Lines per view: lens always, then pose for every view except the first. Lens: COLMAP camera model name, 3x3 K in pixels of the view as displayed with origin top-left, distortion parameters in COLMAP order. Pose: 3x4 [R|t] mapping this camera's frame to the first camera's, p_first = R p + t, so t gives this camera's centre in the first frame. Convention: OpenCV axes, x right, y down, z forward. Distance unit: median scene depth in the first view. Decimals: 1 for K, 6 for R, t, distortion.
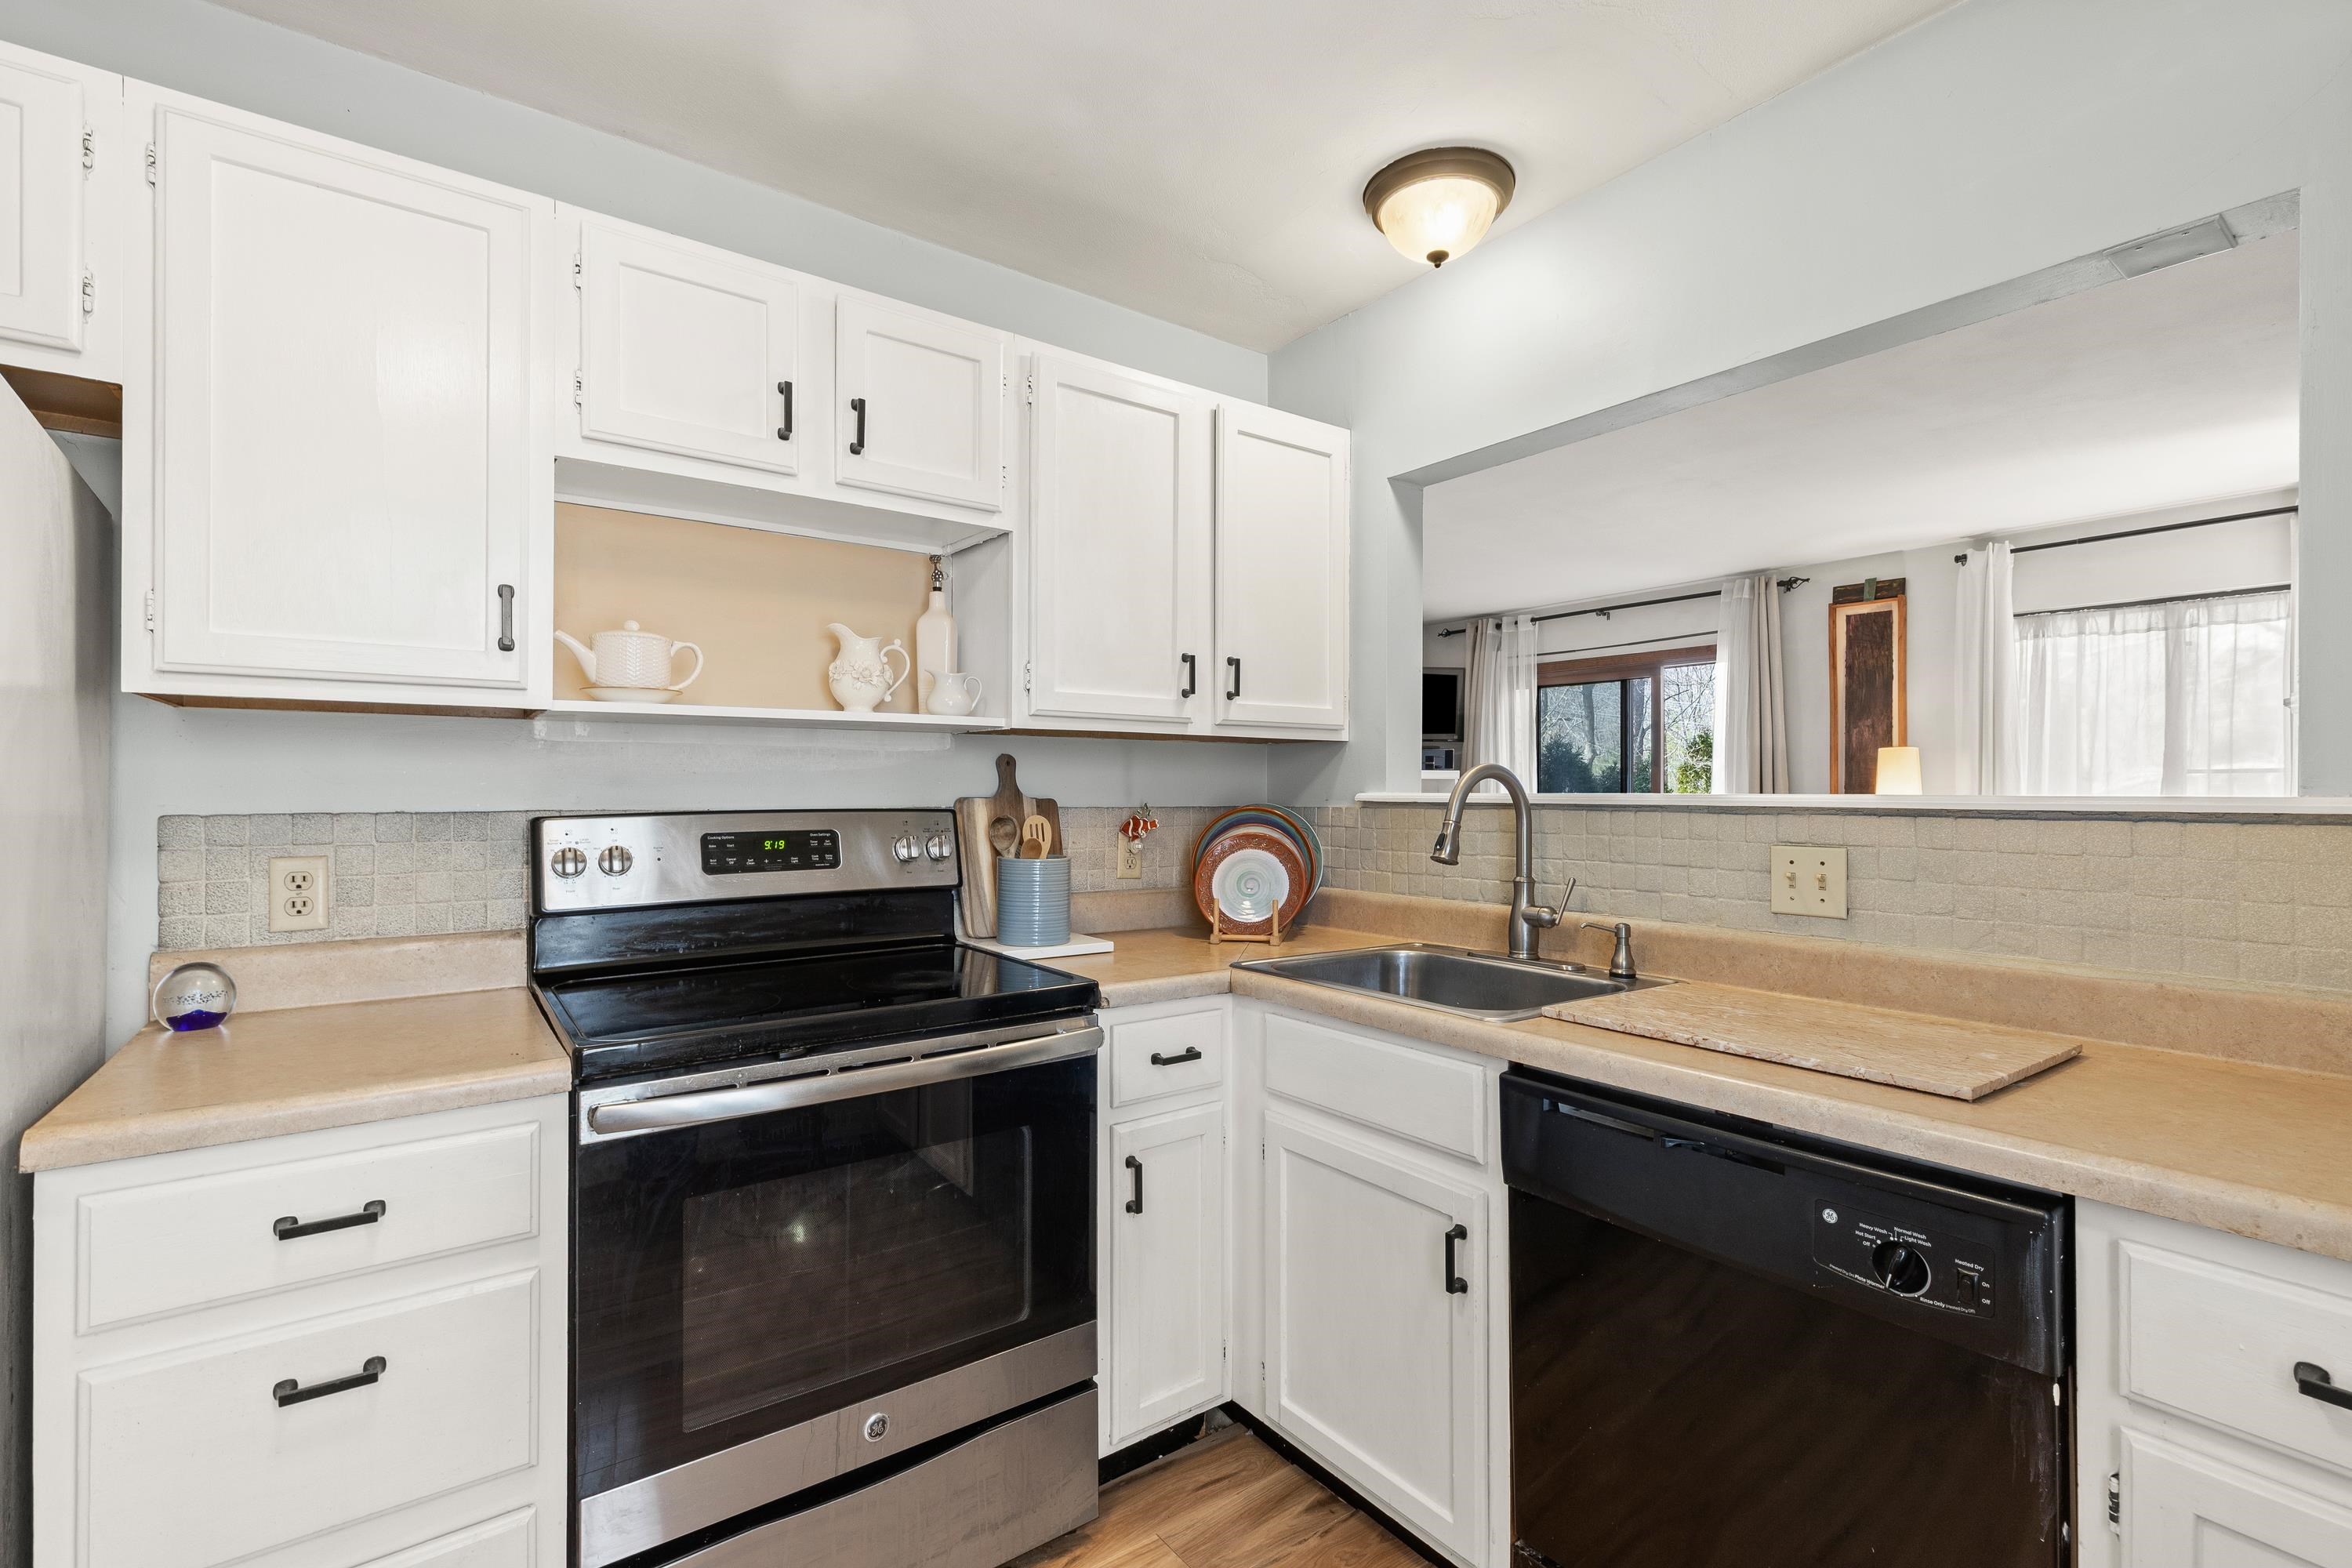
lens RADIAL K [[1067.4, 0, 1160.2], [0, 1067.4, 787.2], [0, 0, 1]] dist [0.005631, -0.001018]
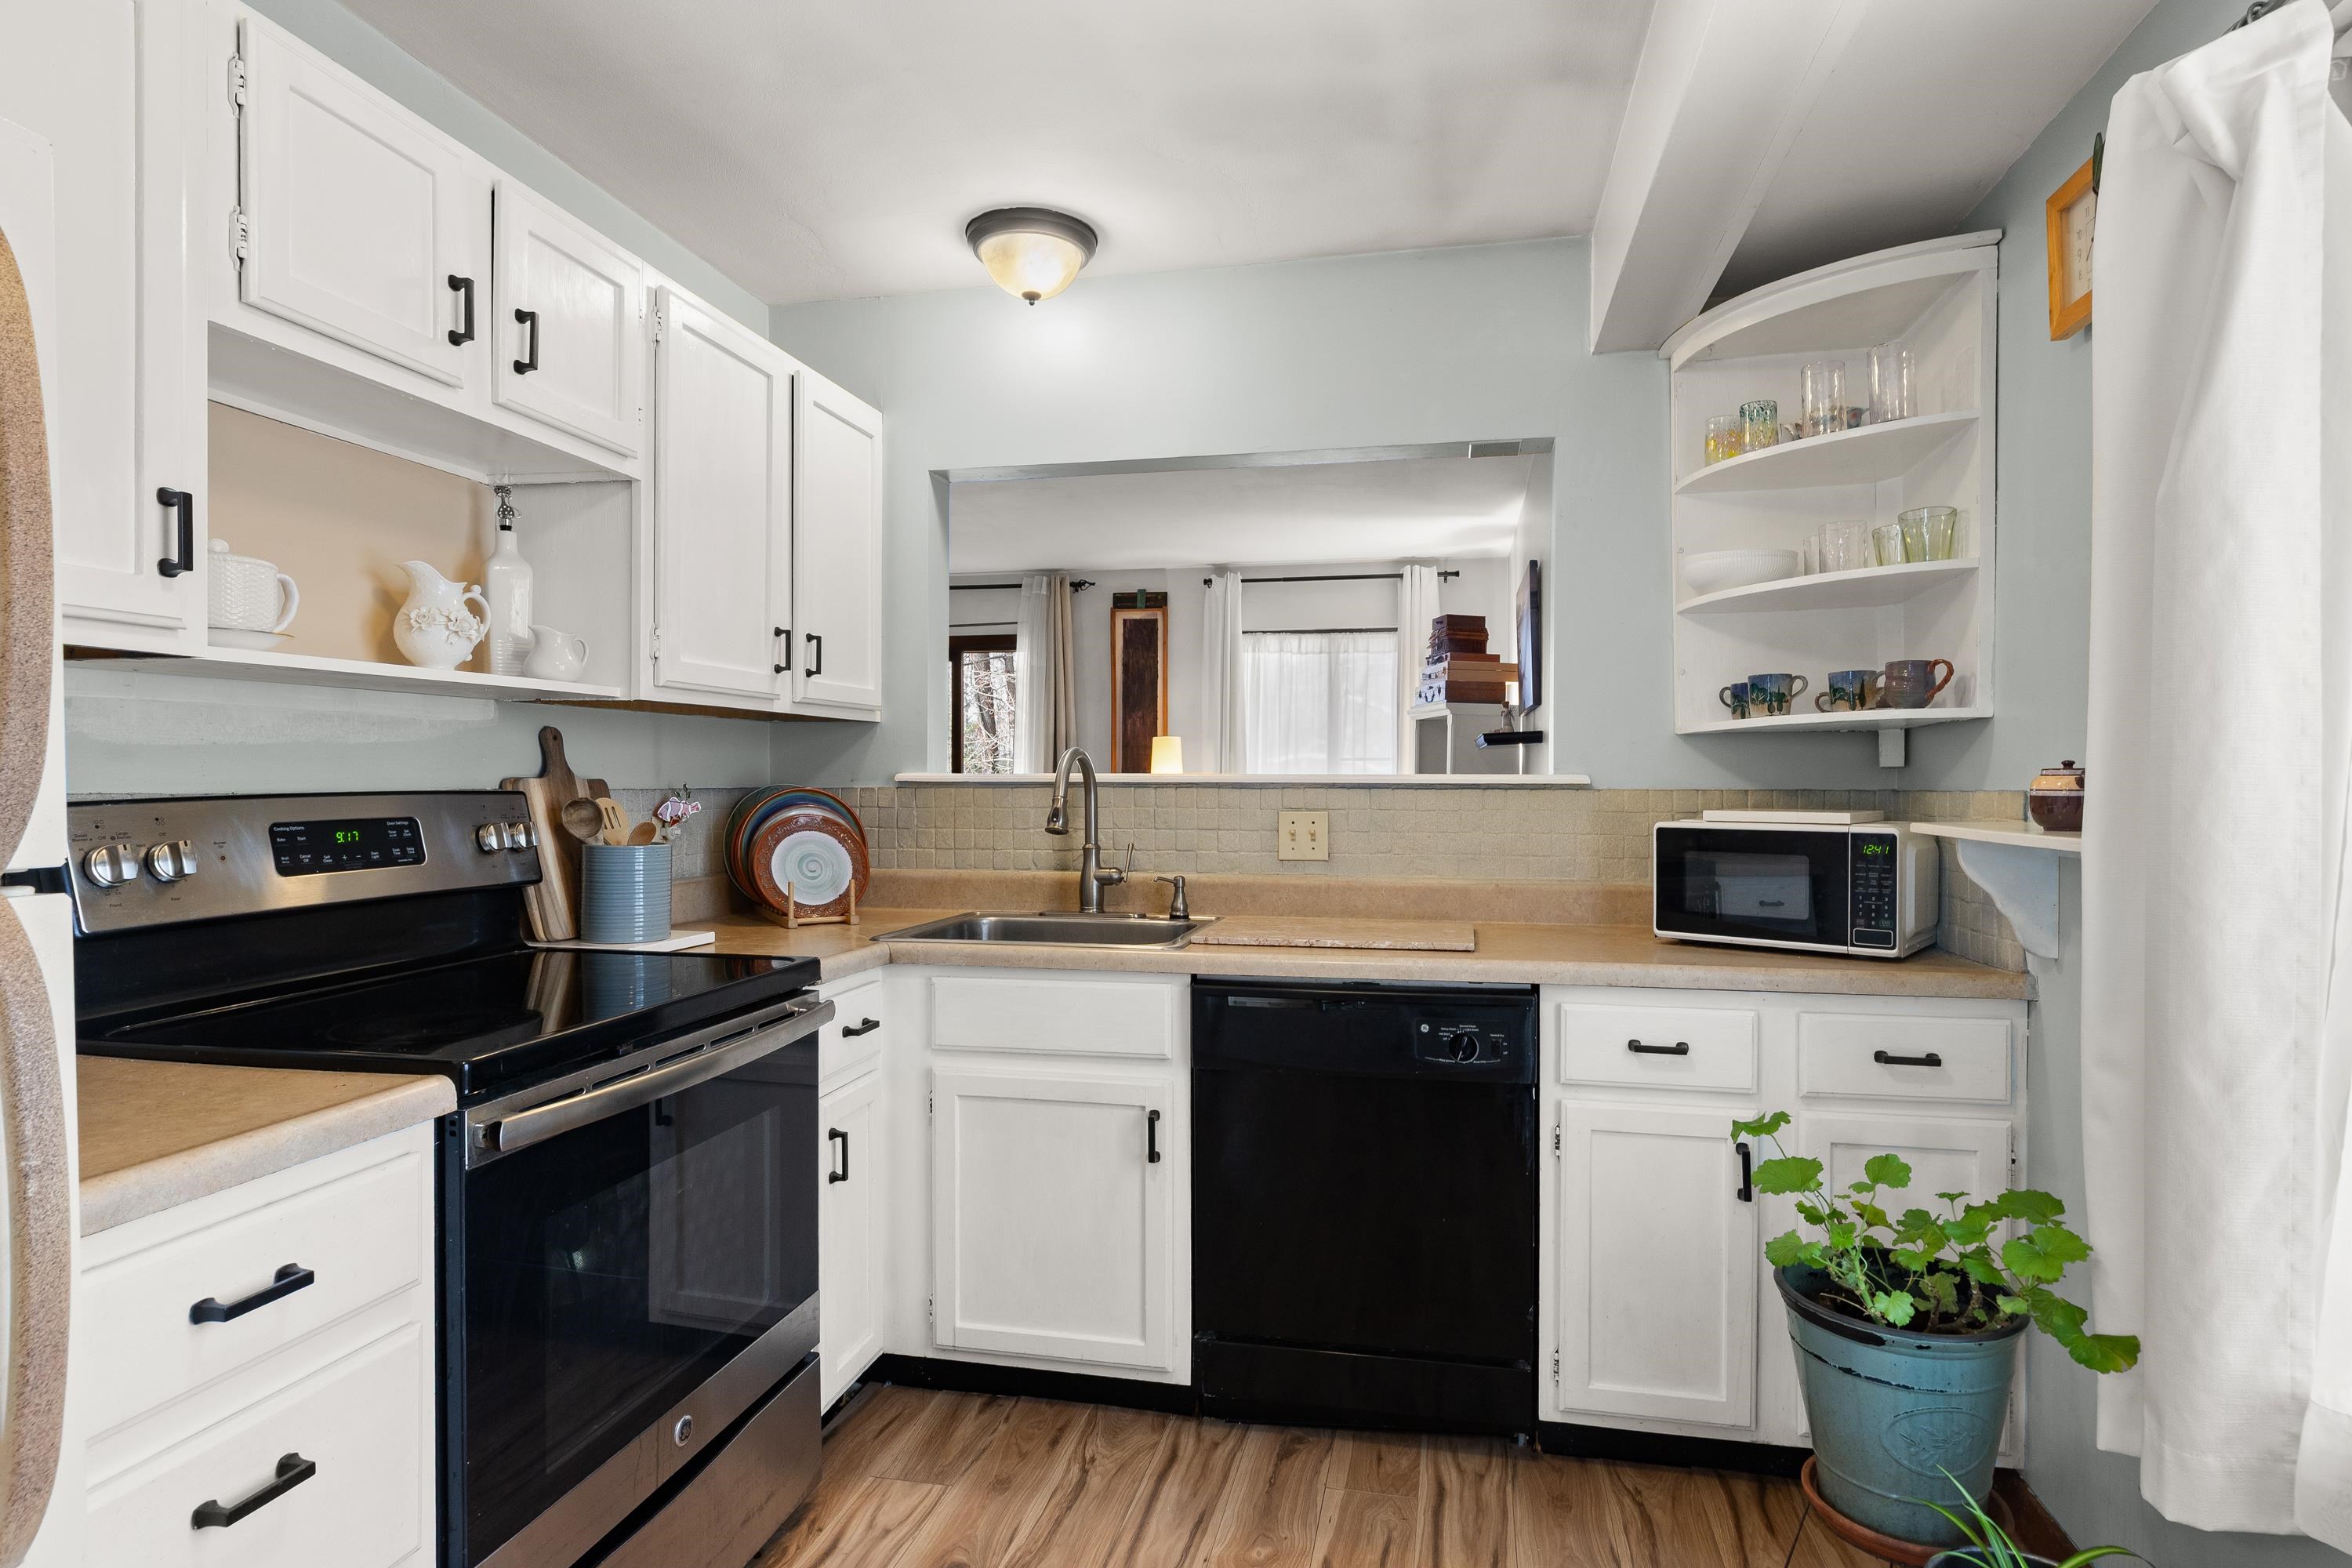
lens RADIAL K [[1276.1, 0, 1185.3], [0, 1276.1, 792.7], [0, 0, 1]] dist [-0.002156, -0.001337]
pose [[0.735890, -0.008096, 0.677052, -0.530023], [-0.003987, 0.999859, 0.016290, 0.003808], [-0.677089, -0.014687, 0.735755, -0.103974]]
